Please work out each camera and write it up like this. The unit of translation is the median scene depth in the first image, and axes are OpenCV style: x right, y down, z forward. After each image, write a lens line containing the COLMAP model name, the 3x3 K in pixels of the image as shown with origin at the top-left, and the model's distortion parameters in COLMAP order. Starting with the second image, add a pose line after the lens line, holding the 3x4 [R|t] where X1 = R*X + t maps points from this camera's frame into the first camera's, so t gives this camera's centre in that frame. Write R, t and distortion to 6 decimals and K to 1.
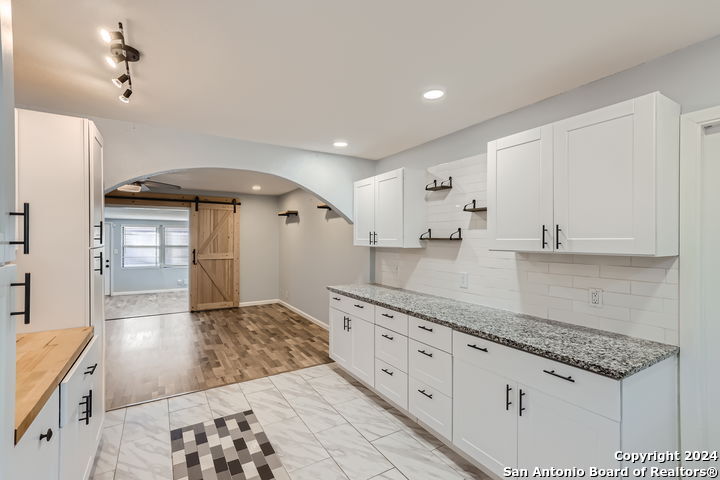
lens RADIAL K [[332.0, 0, 358.9], [0, 332.0, 240.3], [0, 0, 1]] dist [-0.000879, 0.000384]
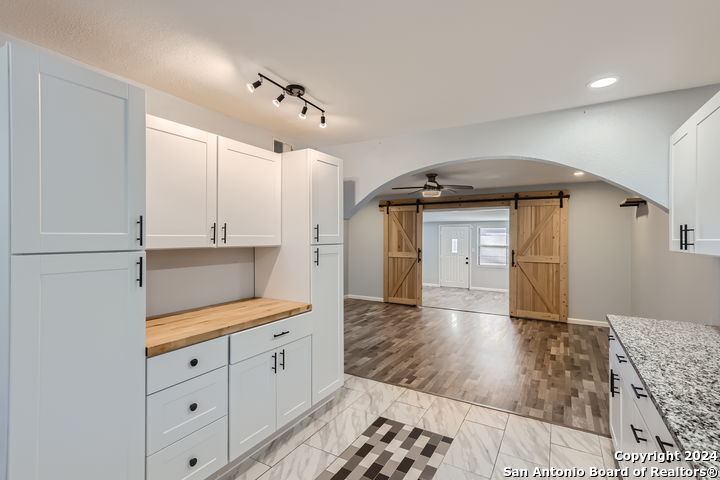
lens RADIAL K [[339.9, 0, 357.7], [0, 339.9, 238.2], [0, 0, 1]] dist [0.001737, -0.000011]
pose [[0.461931, -0.001619, -0.886915, 0.151558], [-0.005321, 0.999975, -0.004597, -0.000203], [0.886900, 0.006842, 0.461910, 0.167125]]
